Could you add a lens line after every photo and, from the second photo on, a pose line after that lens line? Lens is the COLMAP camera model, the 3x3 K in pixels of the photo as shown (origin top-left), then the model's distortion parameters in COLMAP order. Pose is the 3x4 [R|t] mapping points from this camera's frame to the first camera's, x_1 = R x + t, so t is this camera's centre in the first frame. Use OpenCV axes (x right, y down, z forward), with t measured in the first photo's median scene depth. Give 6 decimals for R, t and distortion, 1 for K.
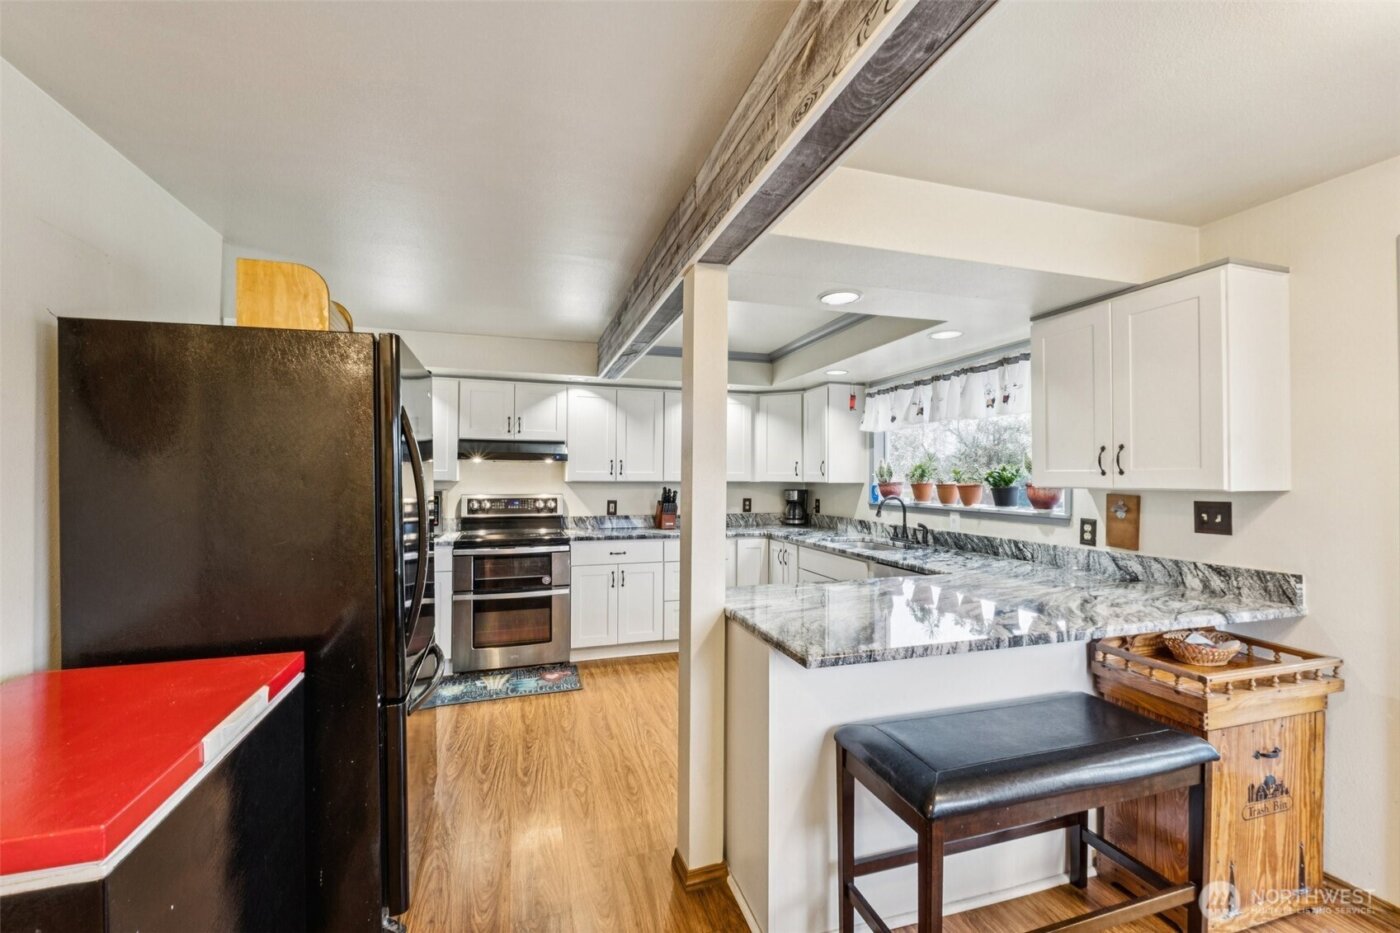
lens RADIAL K [[582.5, 0, 704.1], [0, 582.5, 463.3], [0, 0, 1]] dist [-0.008225, -0.000228]
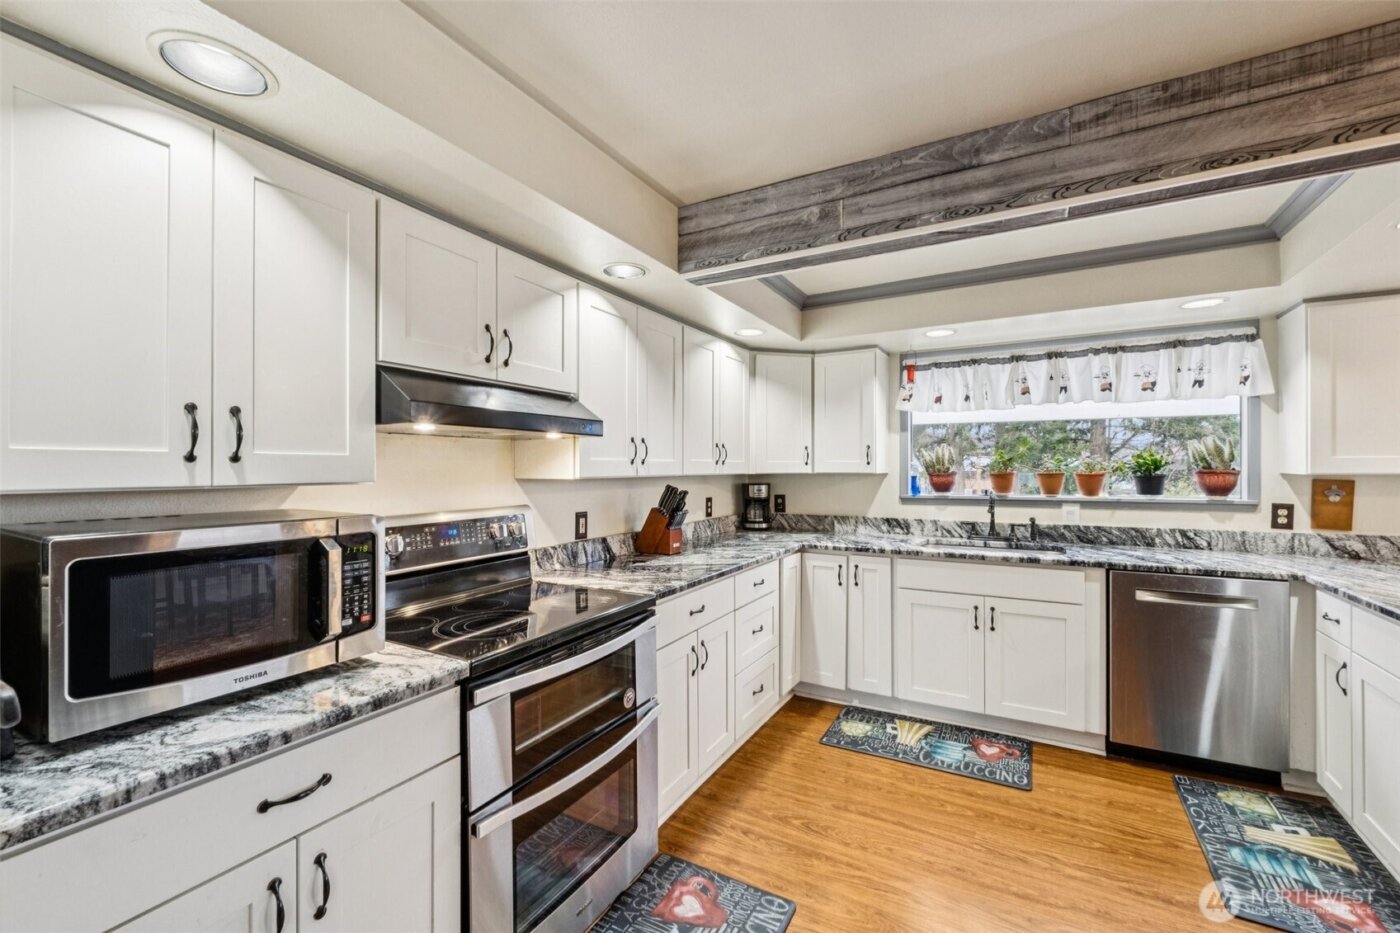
lens RADIAL K [[582.5, 0, 704.1], [0, 582.5, 463.3], [0, 0, 1]] dist [-0.008225, -0.000228]
pose [[0.728626, -0.002407, 0.684907, -0.570759], [-0.008637, 0.999882, 0.012703, 0.013277], [-0.684857, -0.015171, 0.728519, 0.675964]]
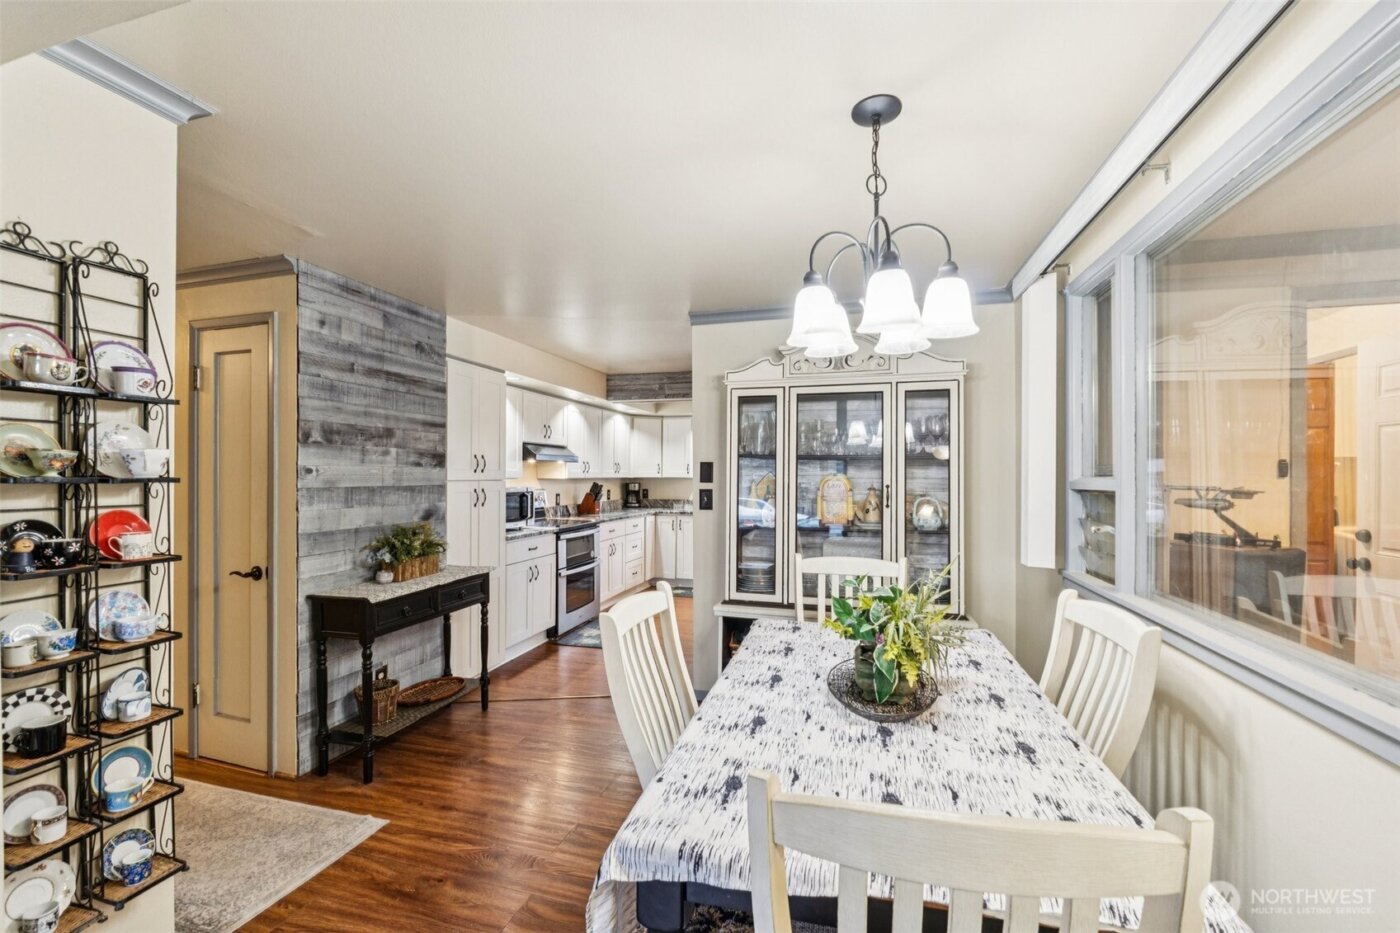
lens RADIAL K [[582.5, 0, 704.1], [0, 582.5, 463.3], [0, 0, 1]] dist [-0.008225, -0.000228]
pose [[0.556800, 0.011915, 0.830561, -1.293224], [-0.018418, 0.999828, -0.001995, -0.004997], [-0.830442, -0.014186, 0.556924, 0.073508]]
